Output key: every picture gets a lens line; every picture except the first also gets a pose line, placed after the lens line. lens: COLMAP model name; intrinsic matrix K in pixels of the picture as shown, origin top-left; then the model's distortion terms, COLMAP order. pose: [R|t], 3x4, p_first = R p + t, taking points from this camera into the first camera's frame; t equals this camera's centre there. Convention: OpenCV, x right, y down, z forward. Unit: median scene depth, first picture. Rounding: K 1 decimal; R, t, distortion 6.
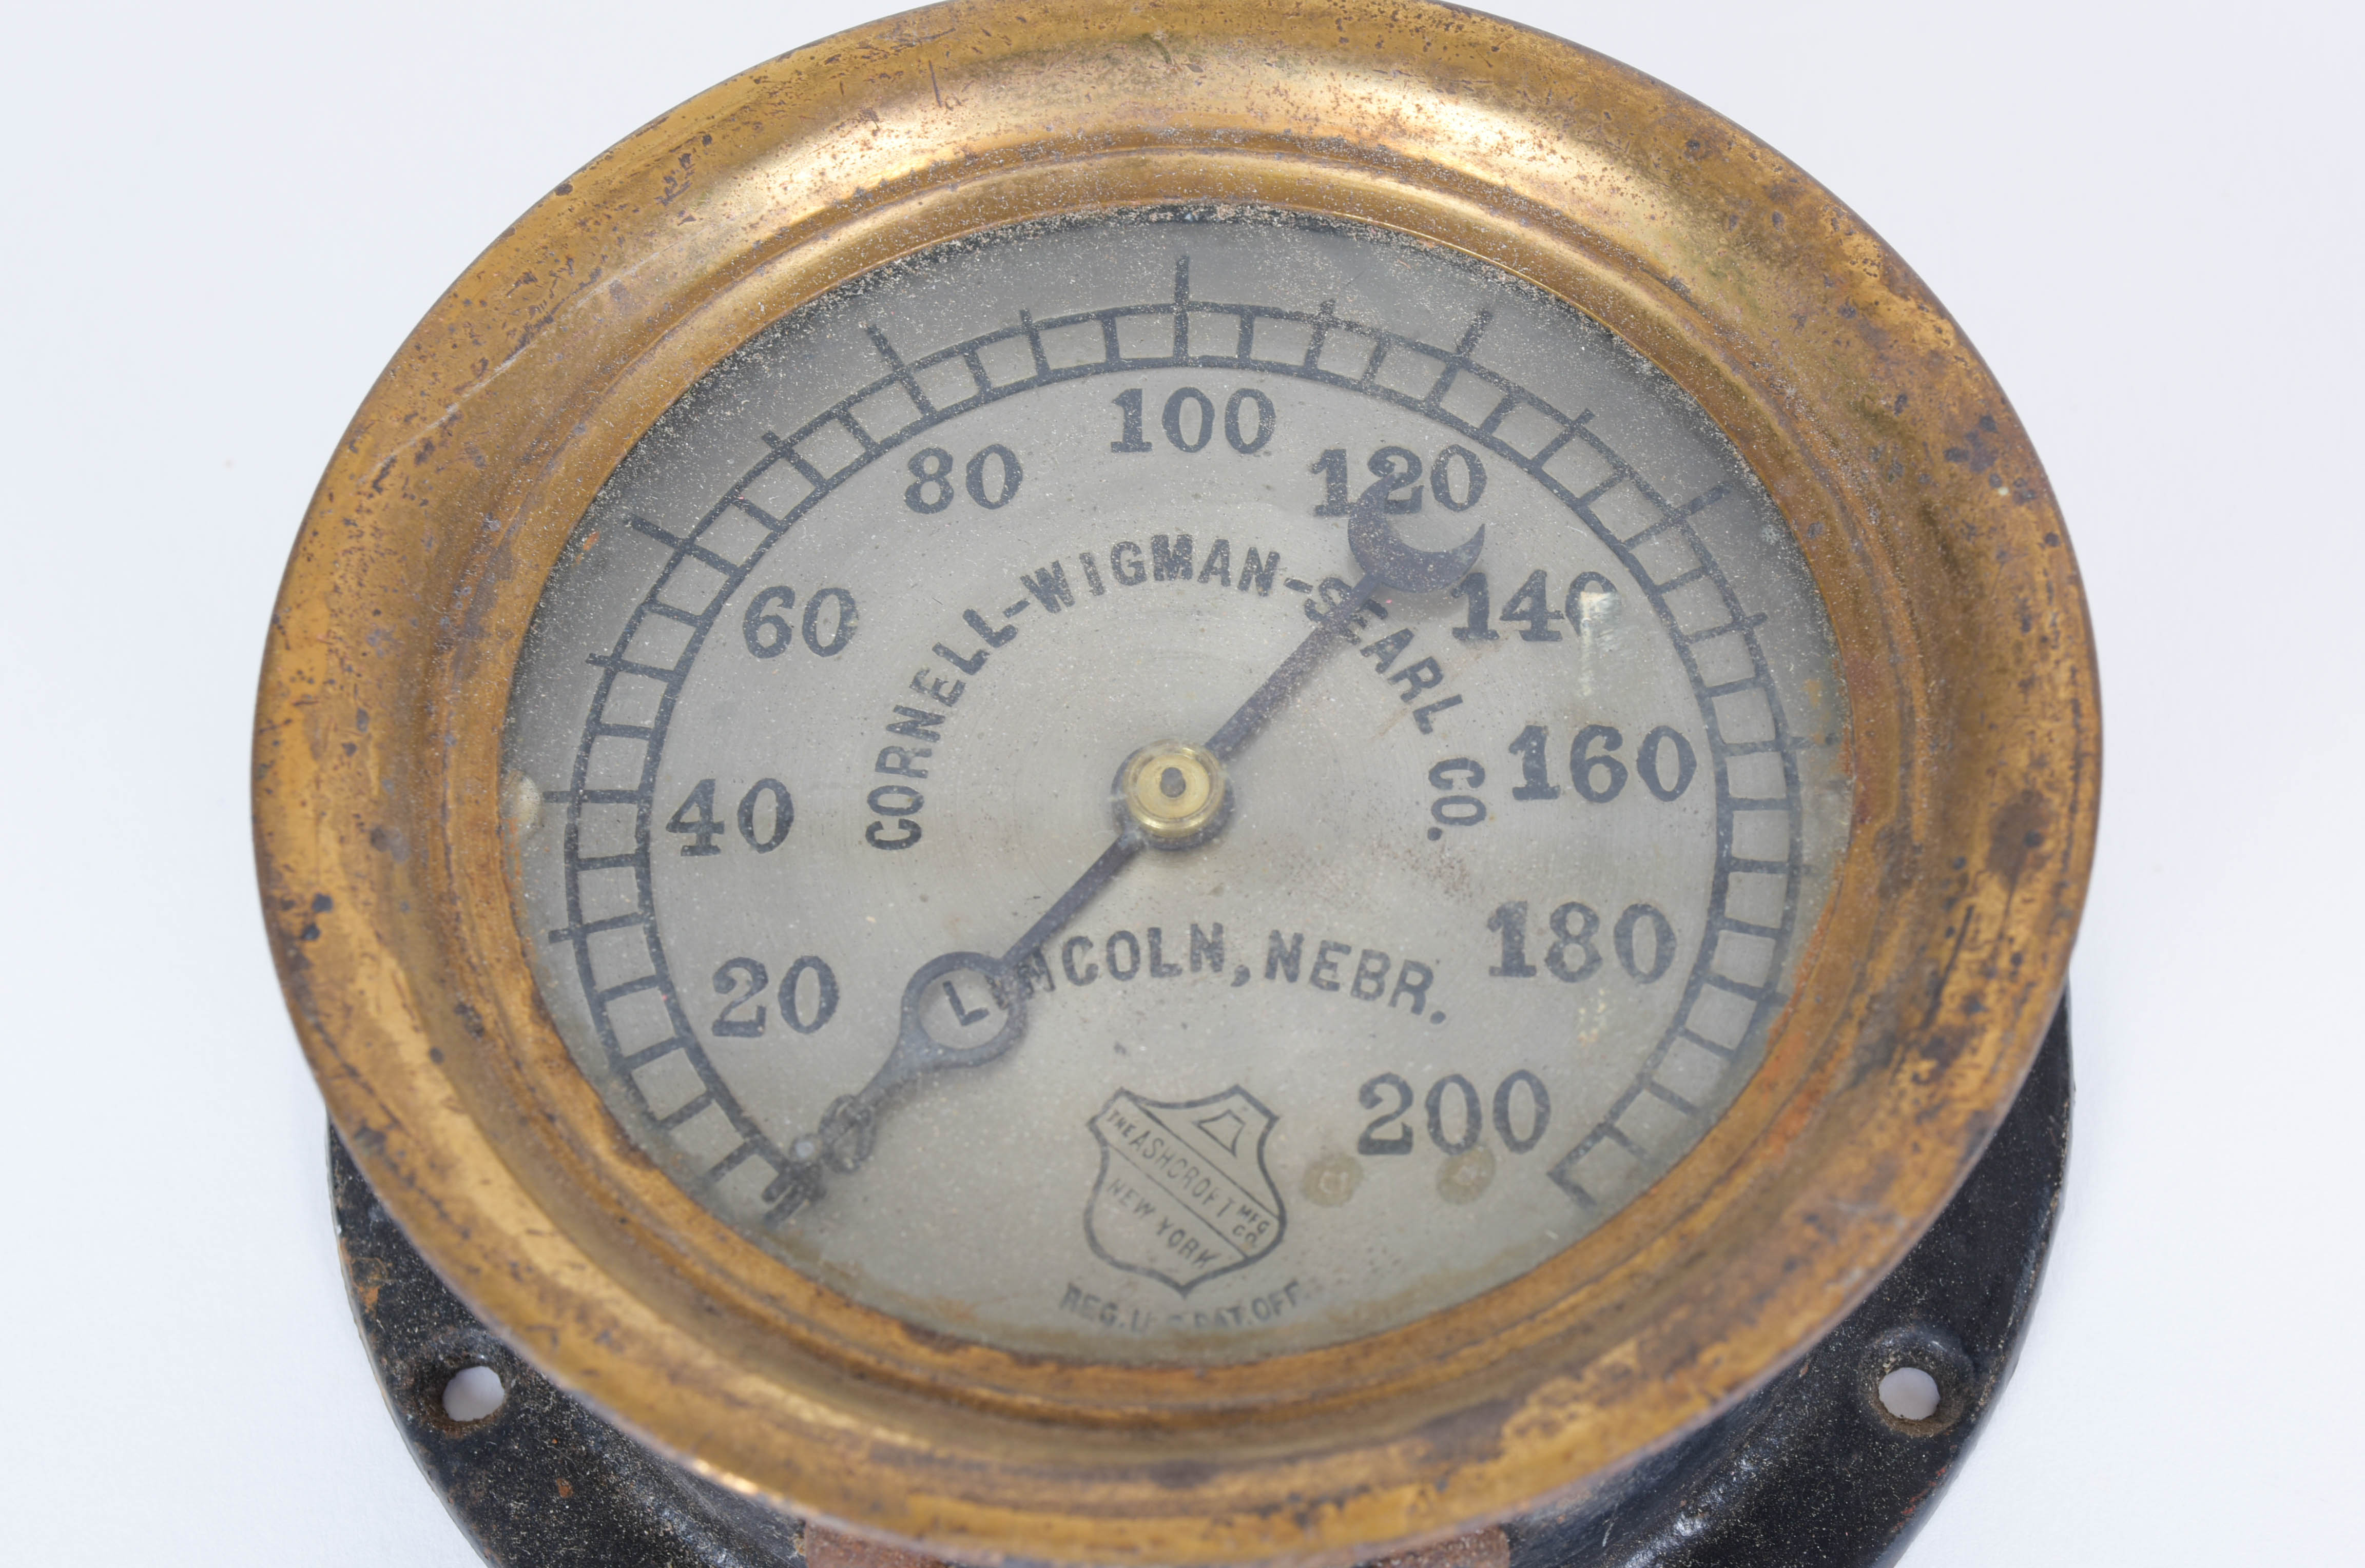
lens RADIAL K [[4037.4, 0, 1188.8], [0, 4037.4, 801.5], [0, 0, 1]] dist [-0.025520, 0.000000]
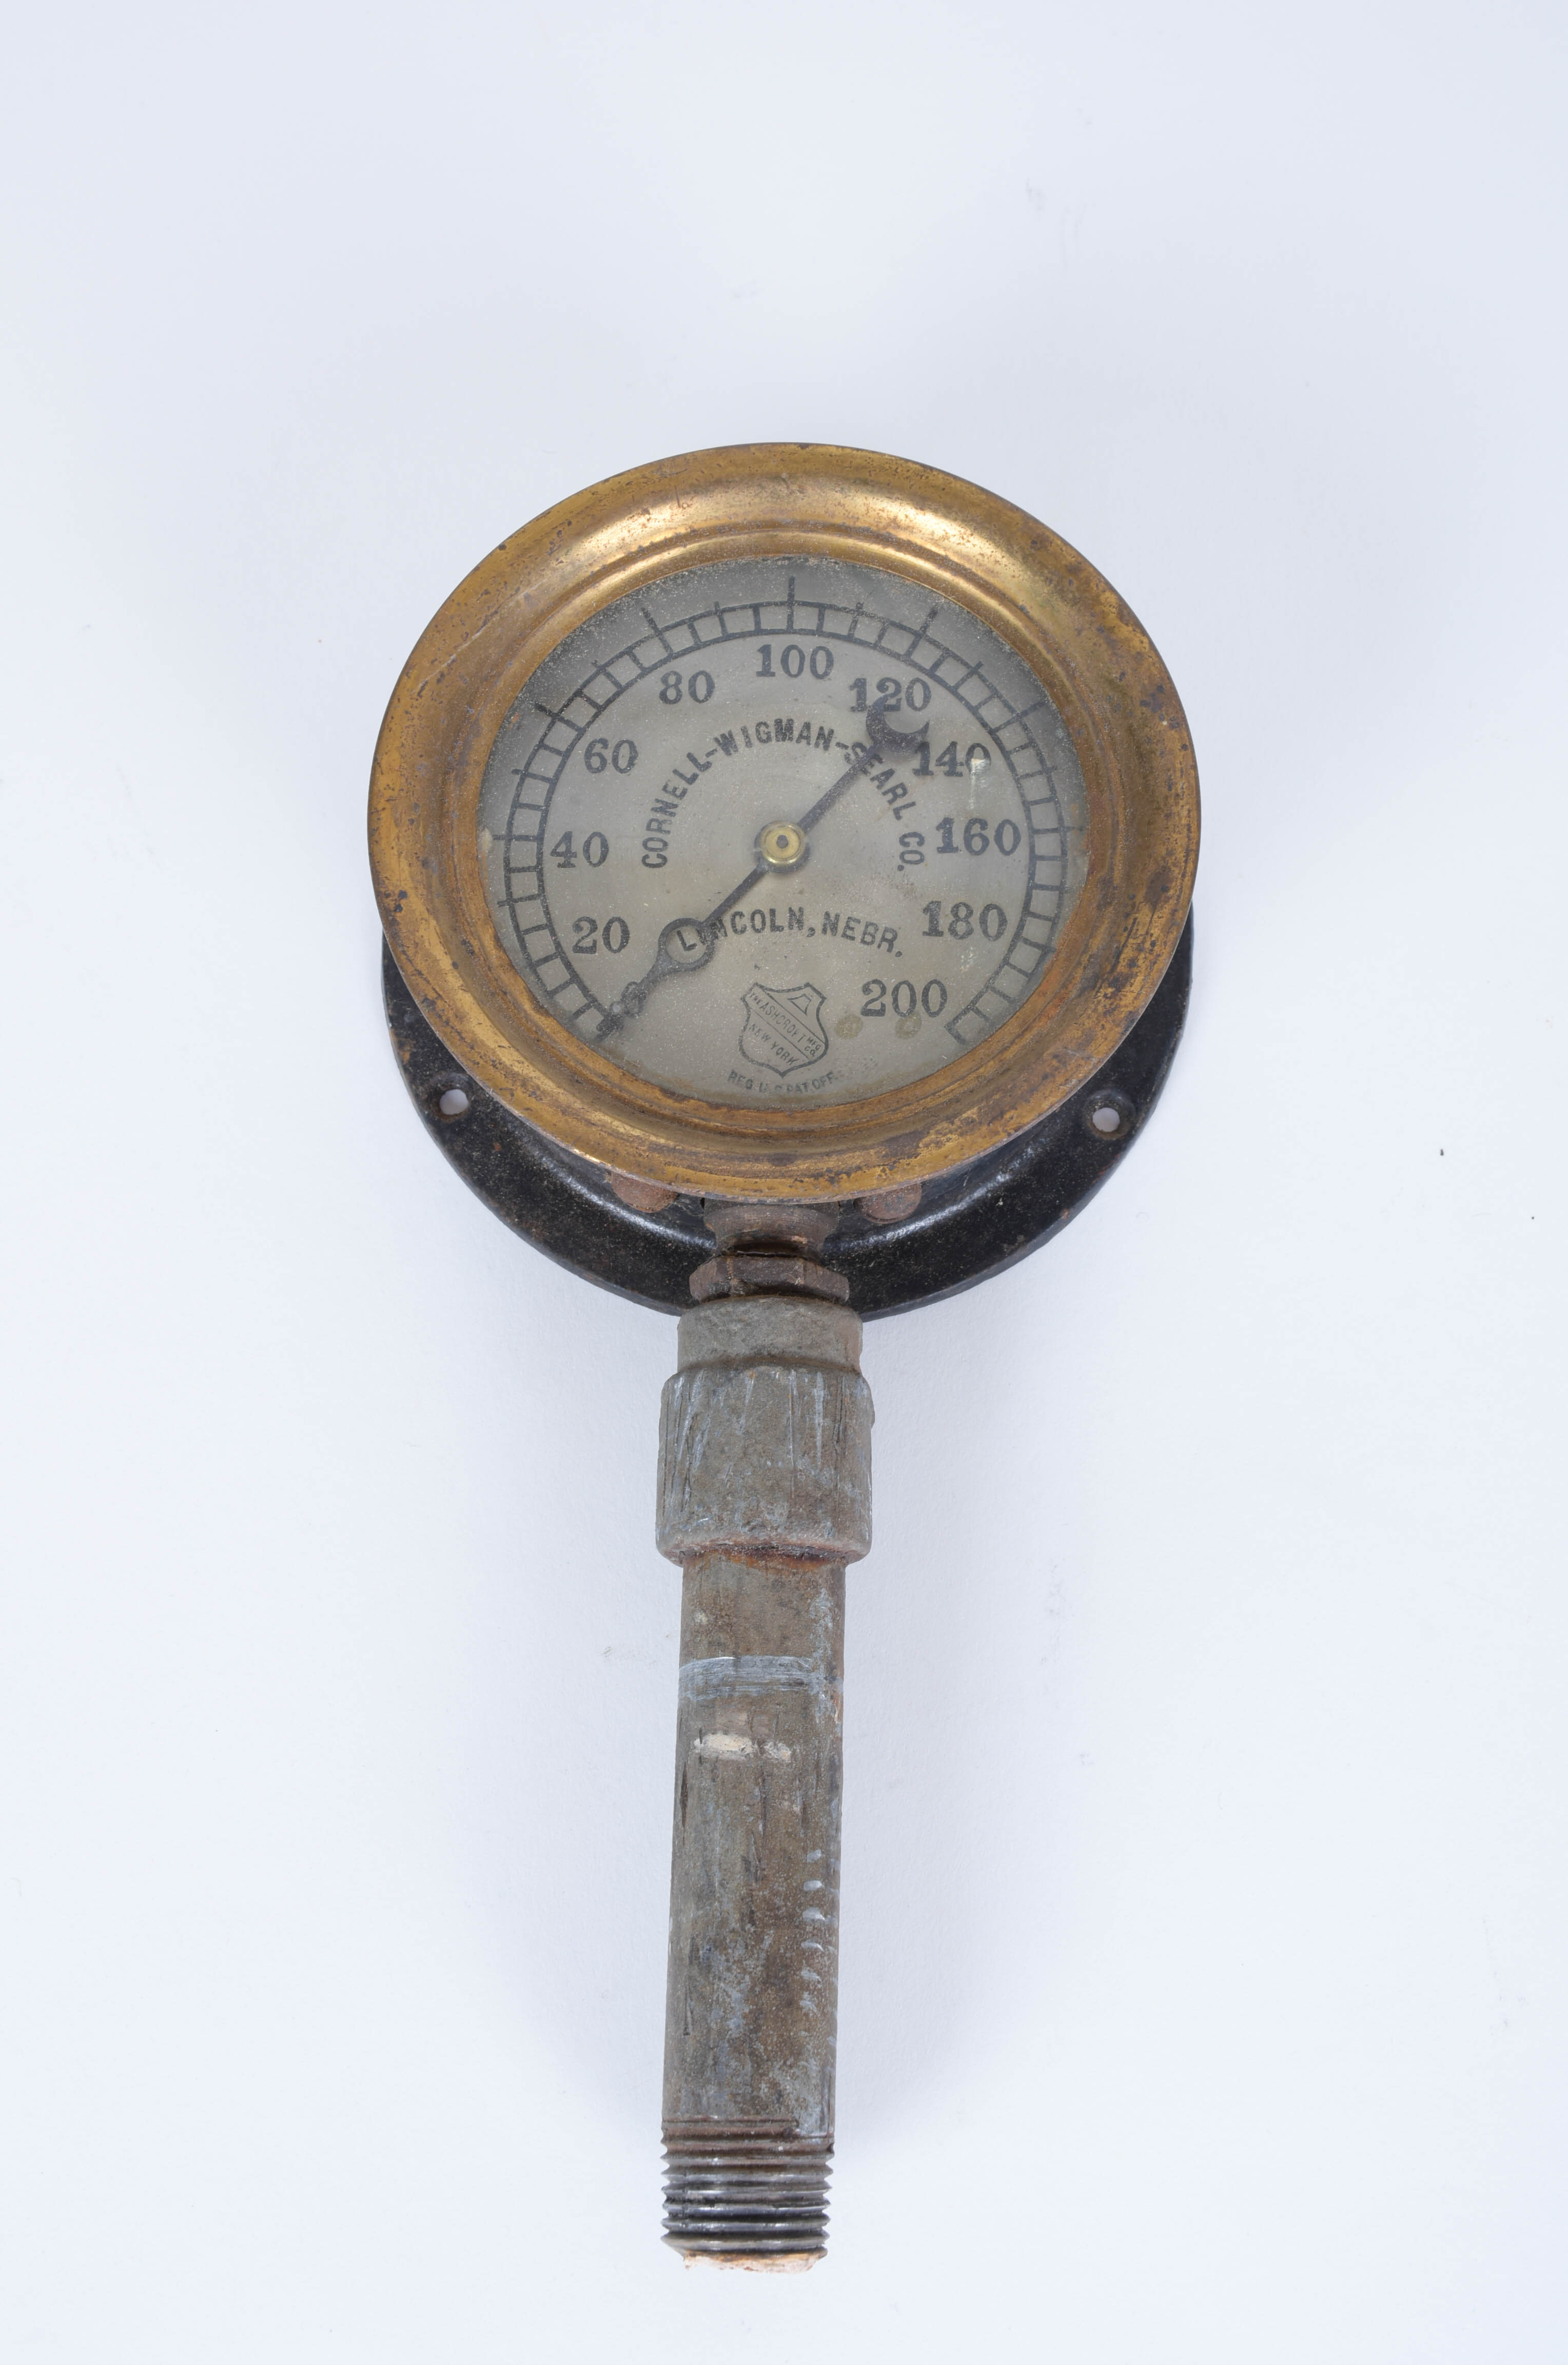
lens RADIAL K [[2550.7, 0, 790.1], [0, 2550.7, 1165.1], [0, 0, 1]] dist [-0.013028, 0.000000]
pose [[0.999517, 0.025216, 0.018184, -0.020347], [-0.028382, 0.978817, 0.202762, -0.112486], [-0.012686, -0.203180, 0.979059, -0.389291]]
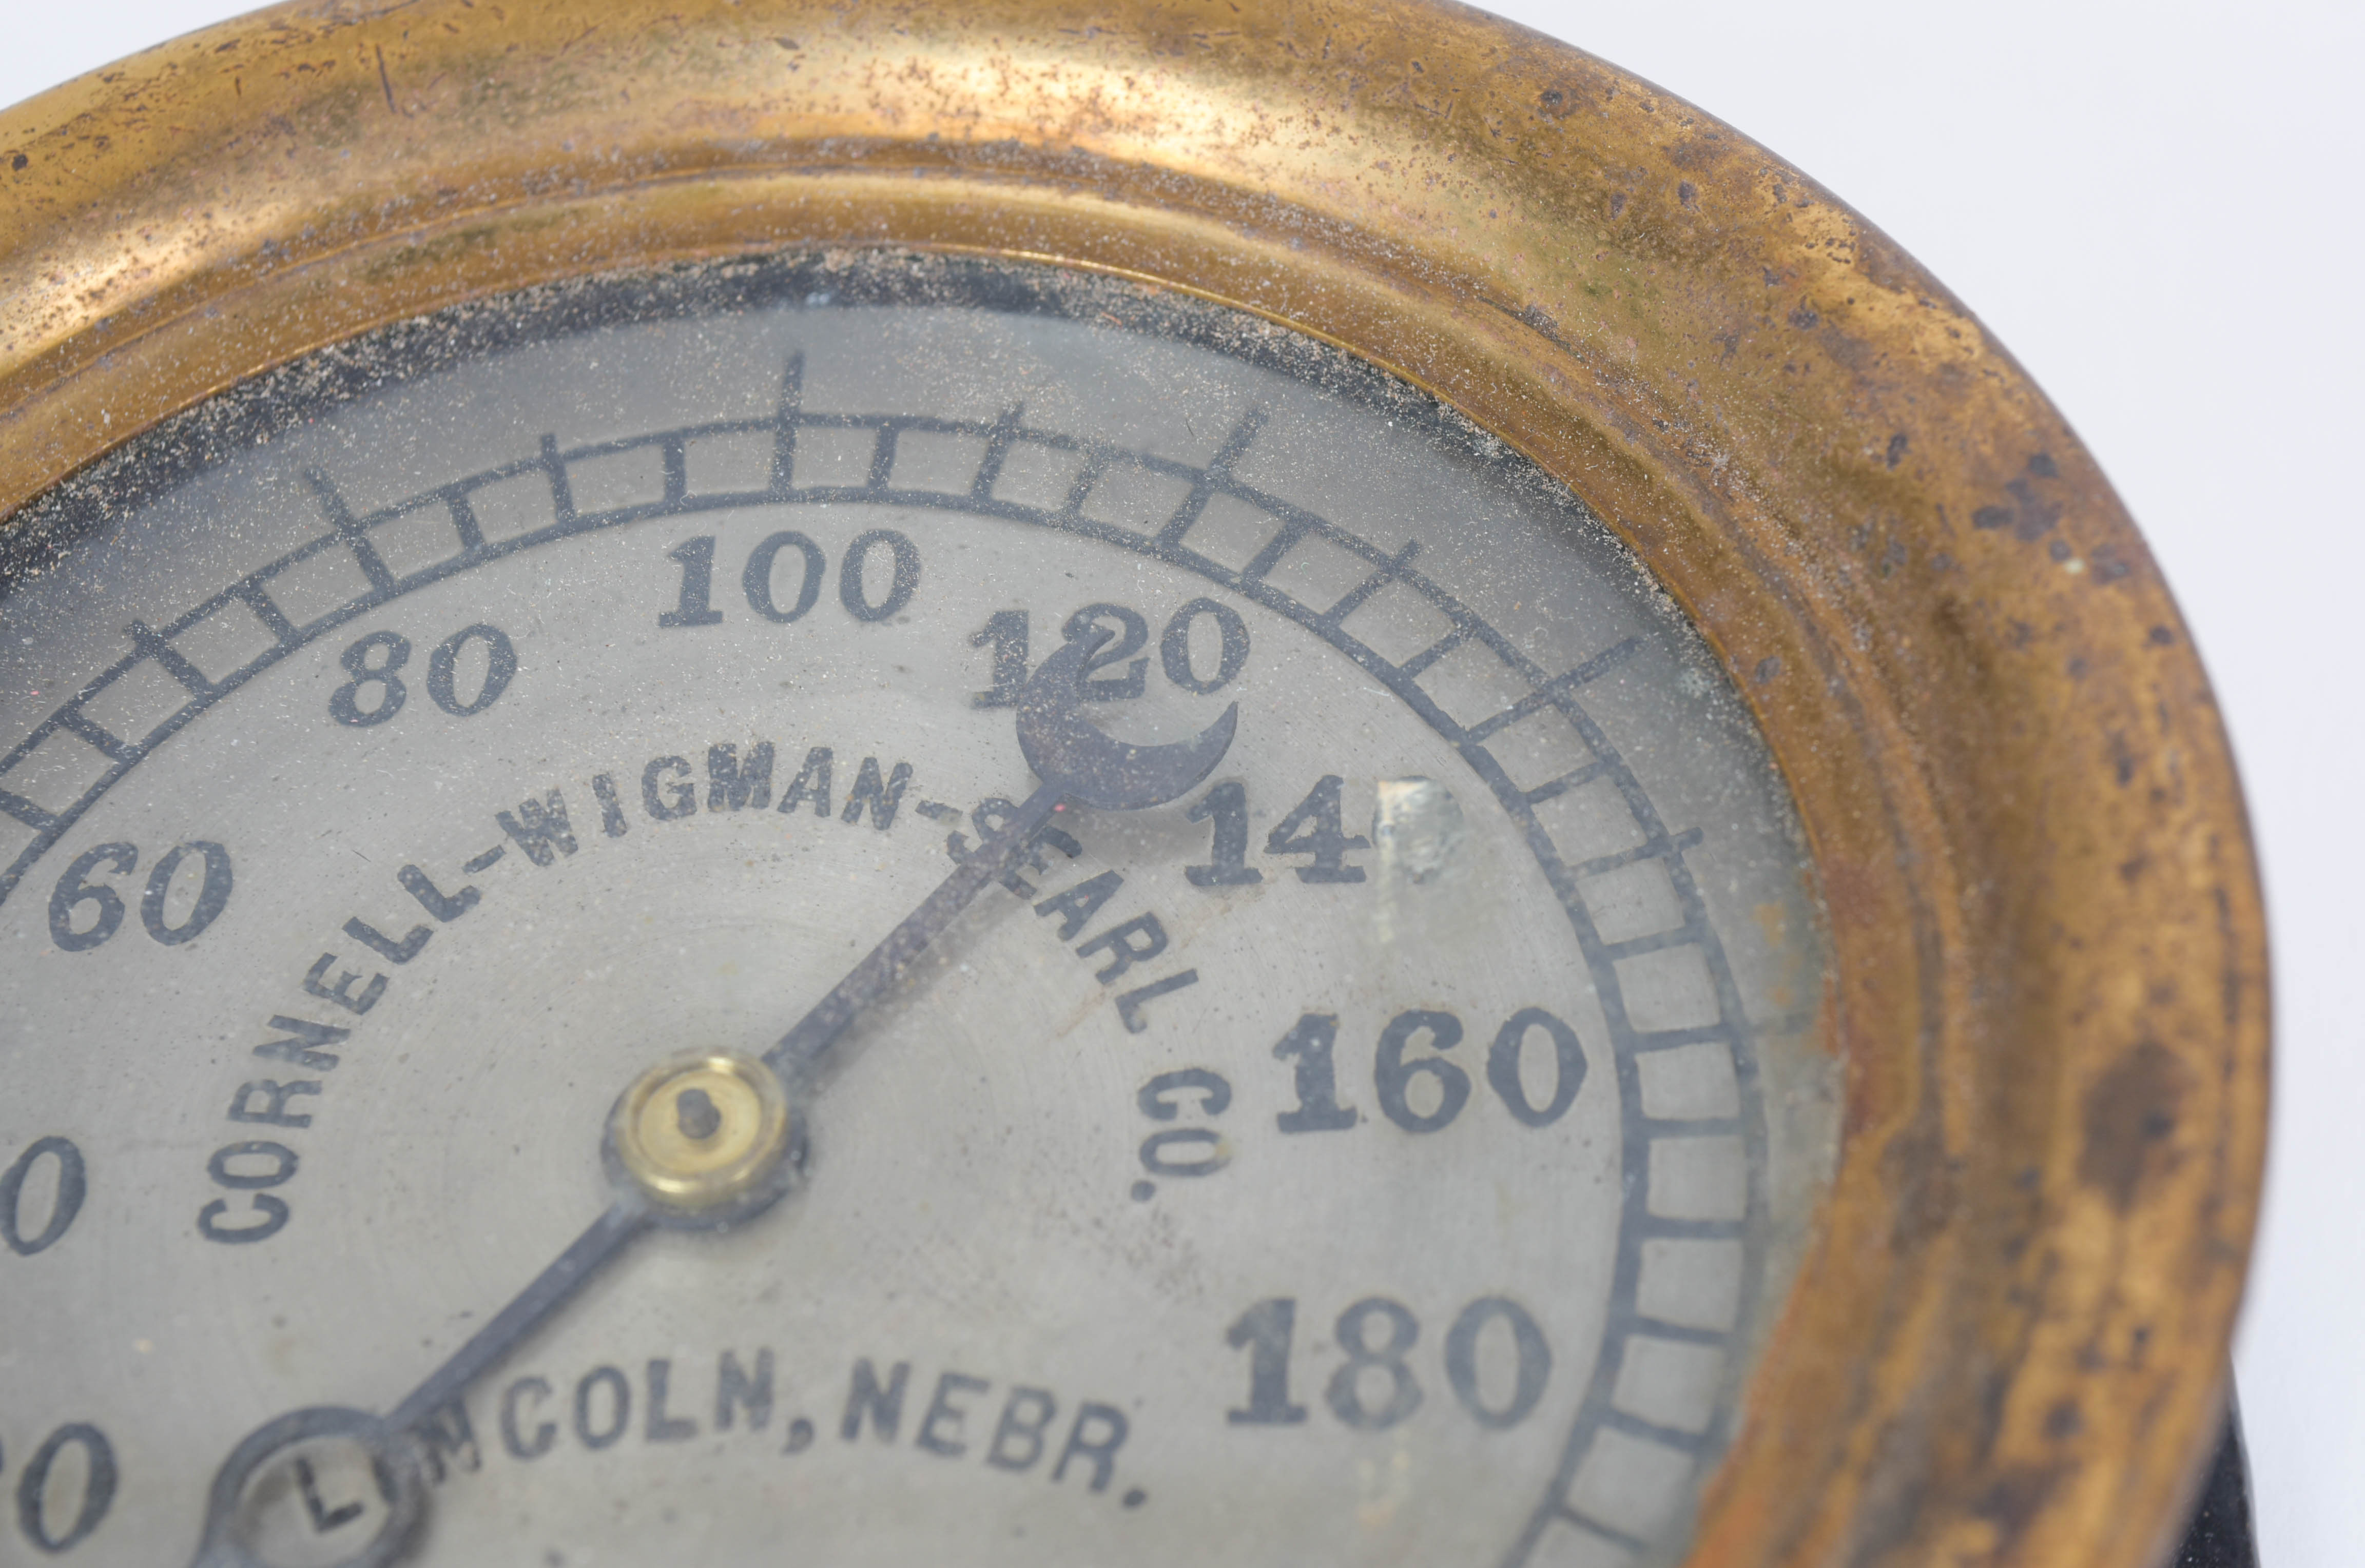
lens RADIAL K [[4037.4, 0, 1177.2], [0, 4037.4, 769.3], [0, 0, 1]] dist [-0.025520, 0.000000]
pose [[0.998670, -0.031089, -0.041125, 0.091122], [0.023203, 0.983398, -0.179975, 0.053026], [0.046037, 0.178781, 0.982811, 0.405747]]
